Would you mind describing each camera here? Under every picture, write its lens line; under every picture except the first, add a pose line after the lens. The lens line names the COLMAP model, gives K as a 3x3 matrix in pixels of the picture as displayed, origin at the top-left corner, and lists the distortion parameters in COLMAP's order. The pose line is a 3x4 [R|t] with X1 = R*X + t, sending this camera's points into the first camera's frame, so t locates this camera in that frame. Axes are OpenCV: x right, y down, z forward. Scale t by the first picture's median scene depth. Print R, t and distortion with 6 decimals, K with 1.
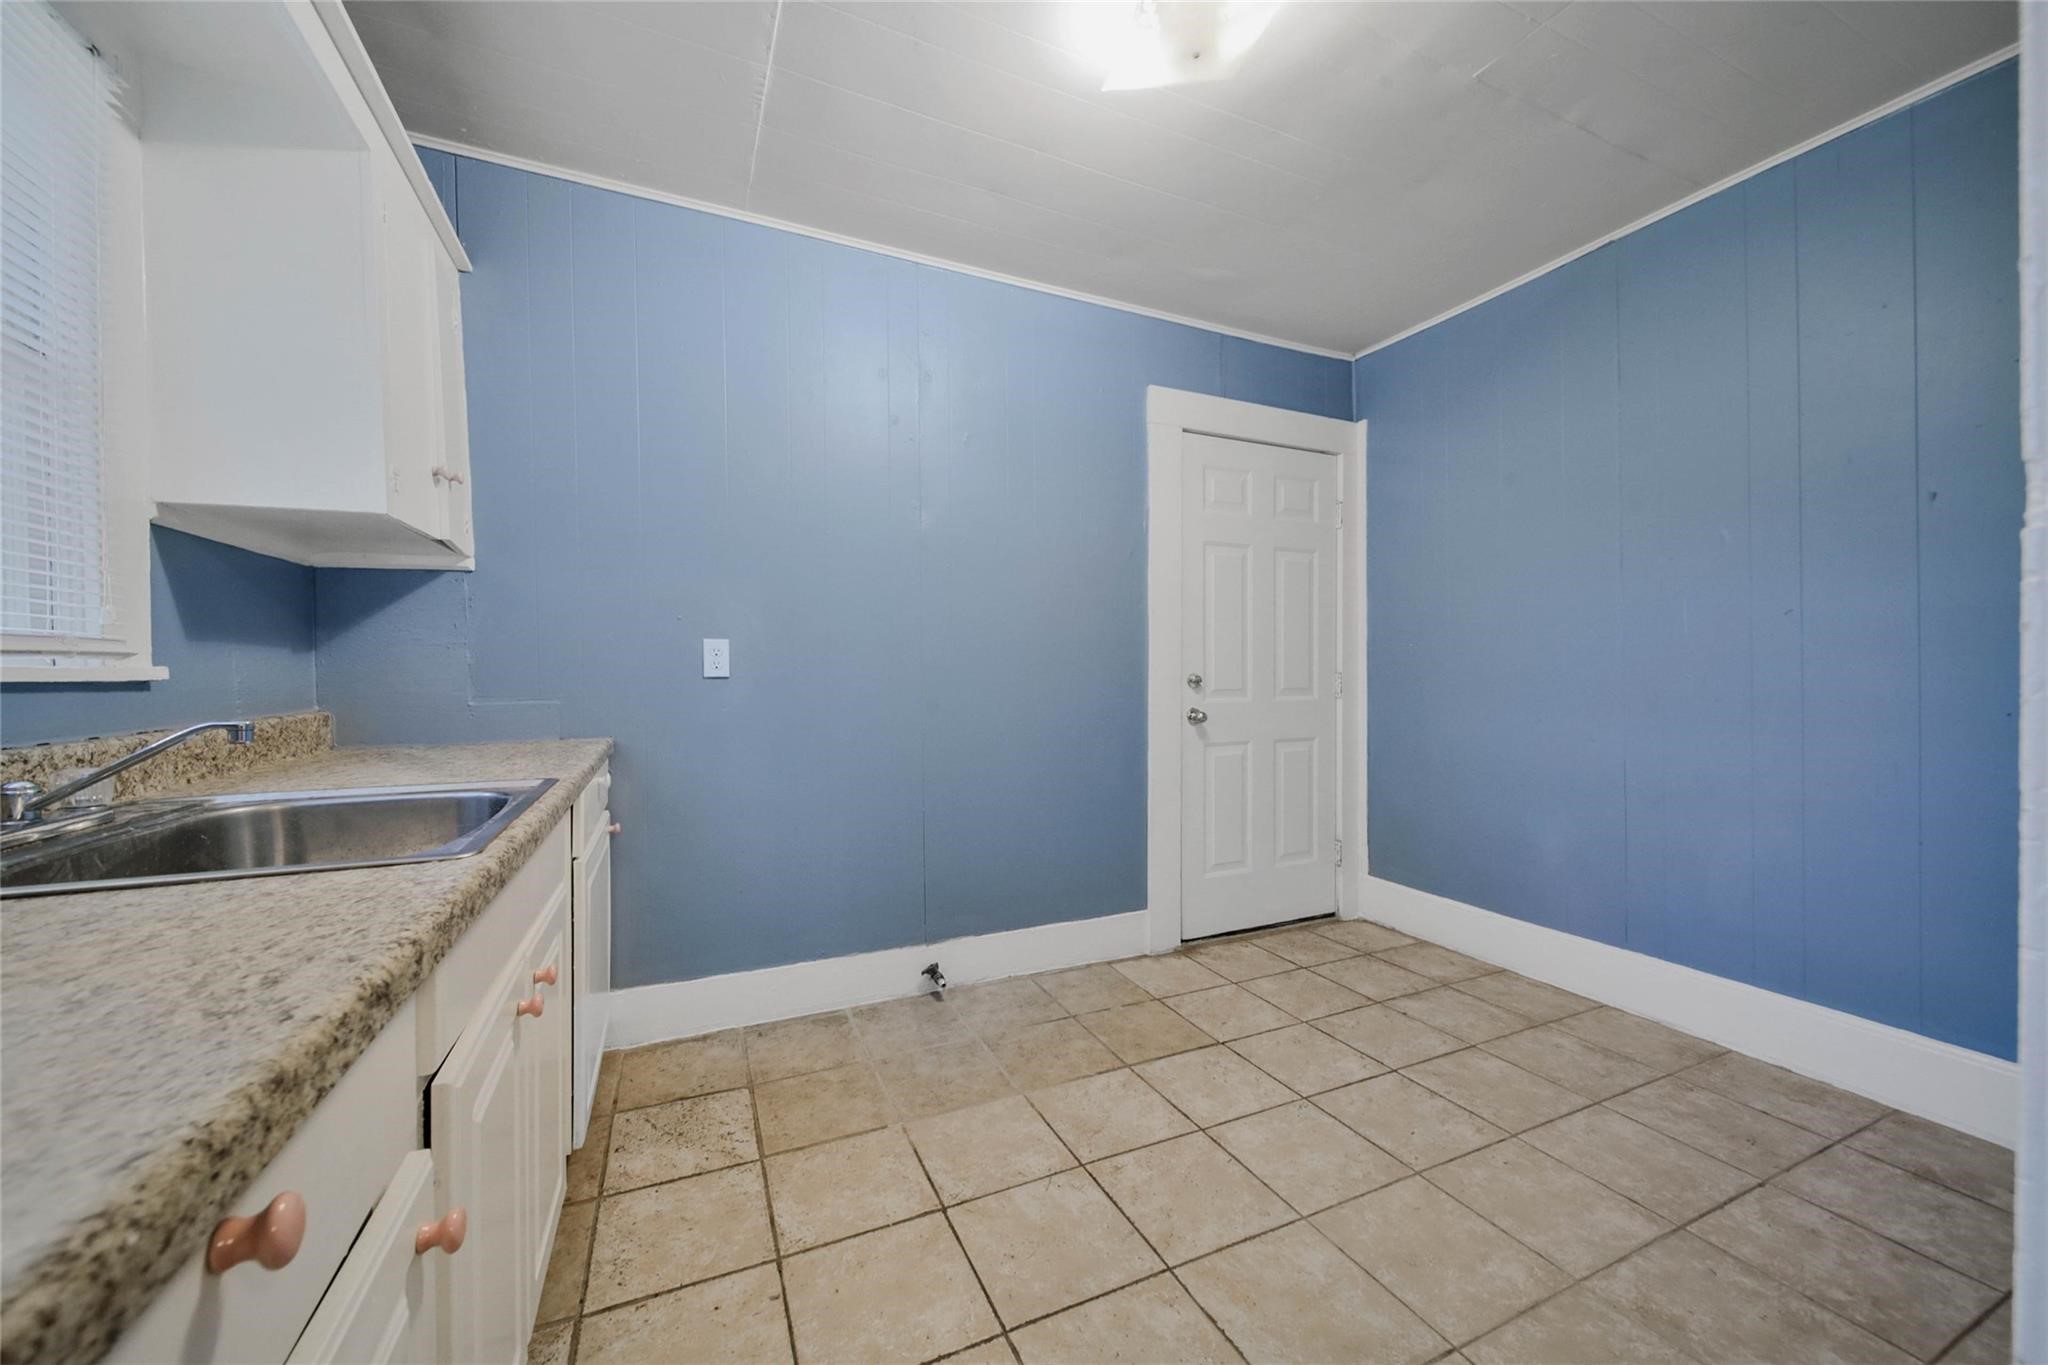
lens RADIAL K [[719.3, 0, 968.3], [0, 719.3, 675.3], [0, 0, 1]] dist [0.001256, 0.000076]
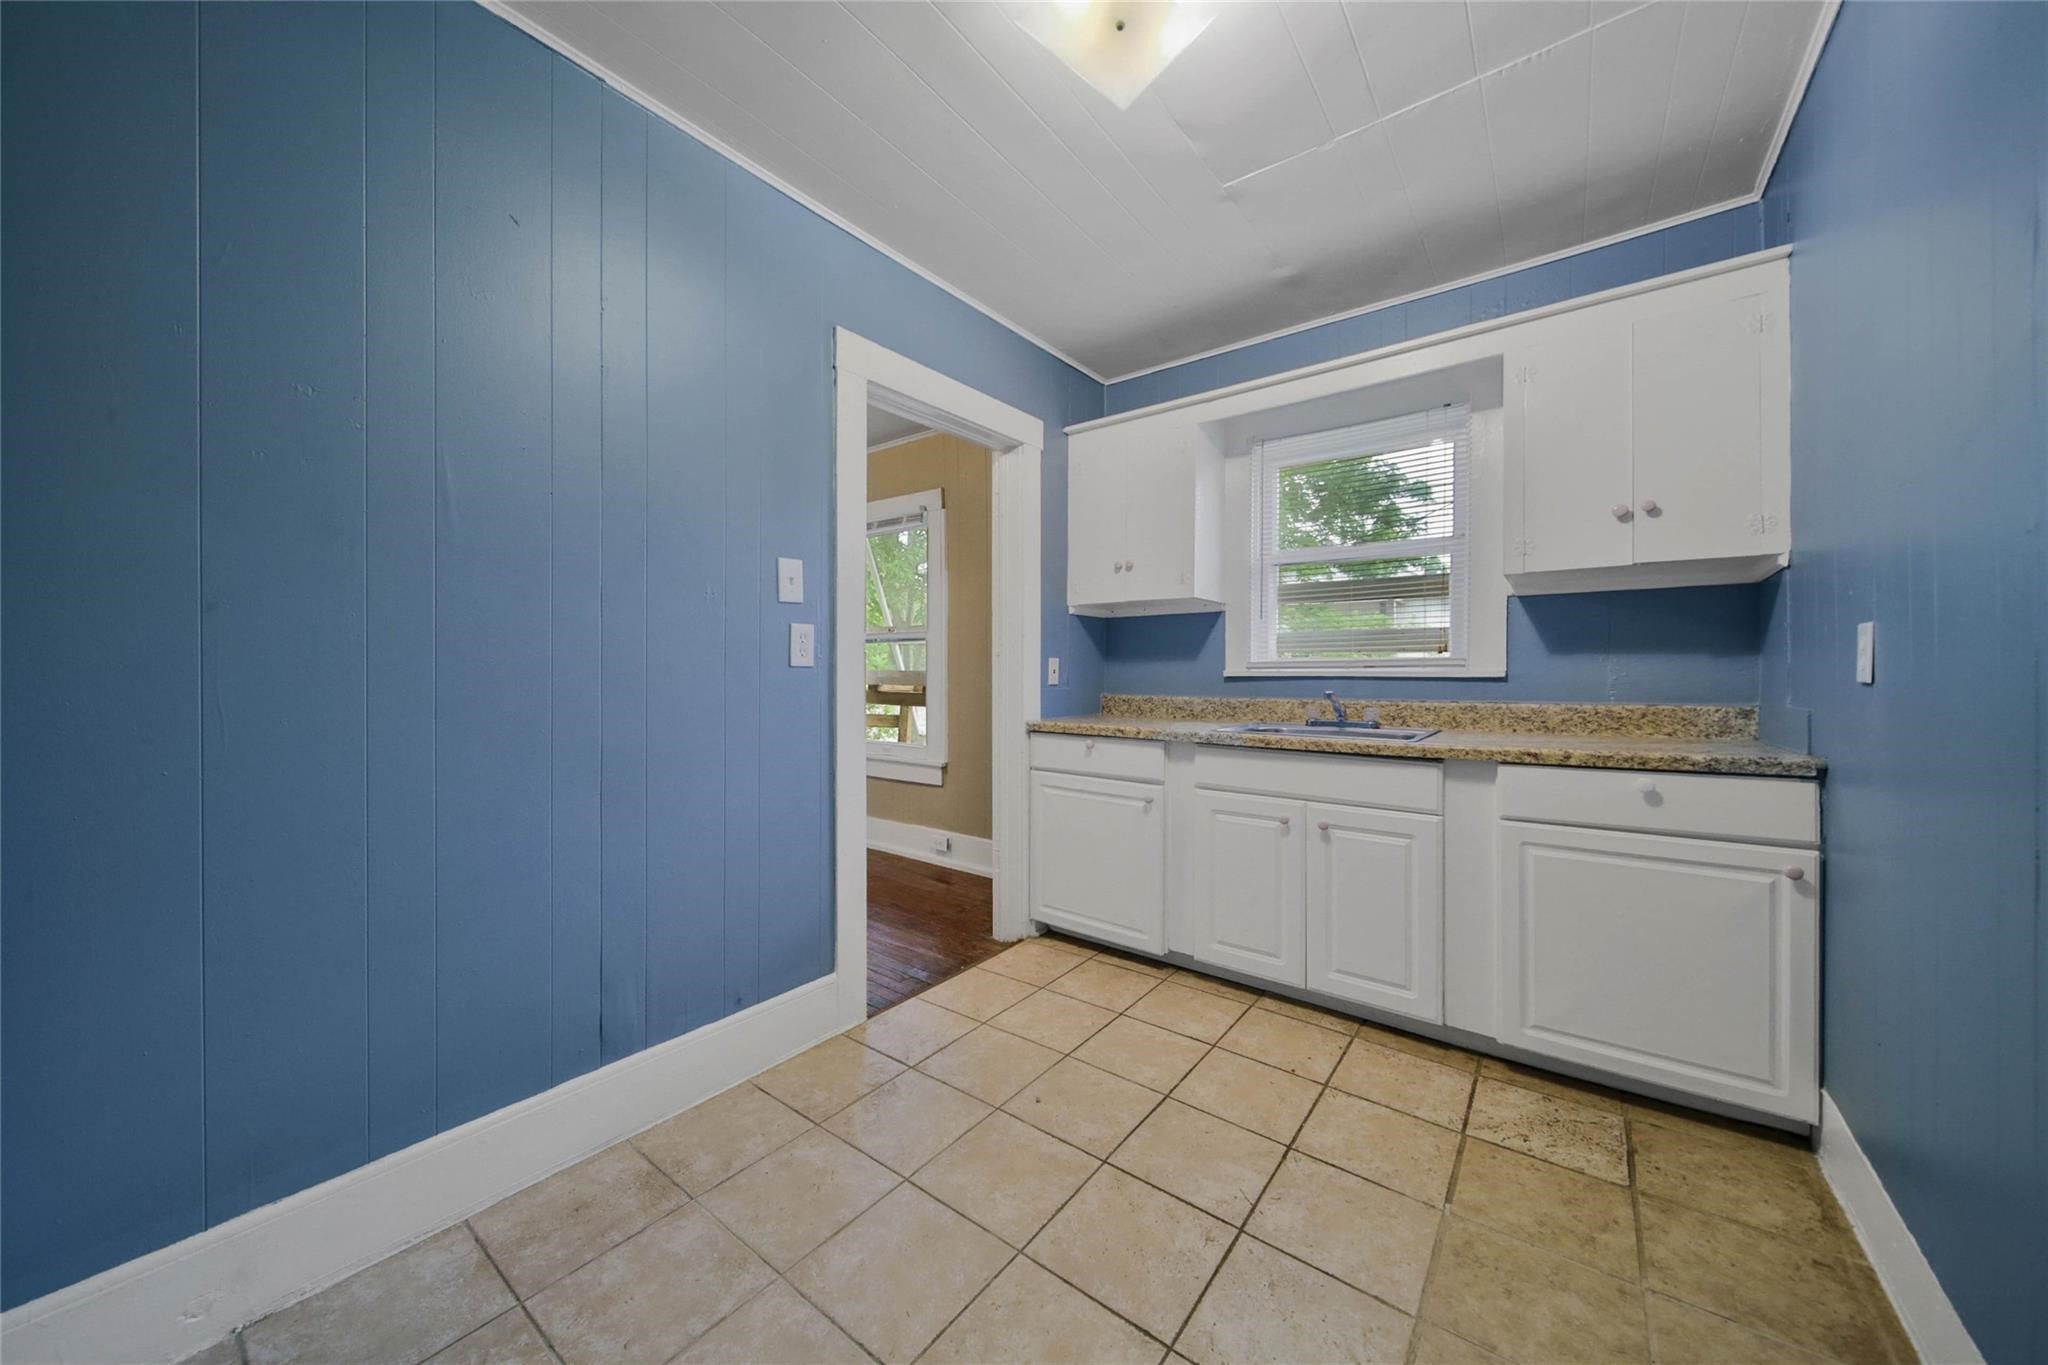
lens RADIAL K [[719.3, 0, 968.3], [0, 719.3, 675.3], [0, 0, 1]] dist [0.001256, 0.000076]
pose [[-0.880242, 0.006829, -0.474476, 0.898612], [0.000695, 0.999914, 0.013103, -0.020942], [0.474525, 0.011204, -0.880171, 1.659050]]
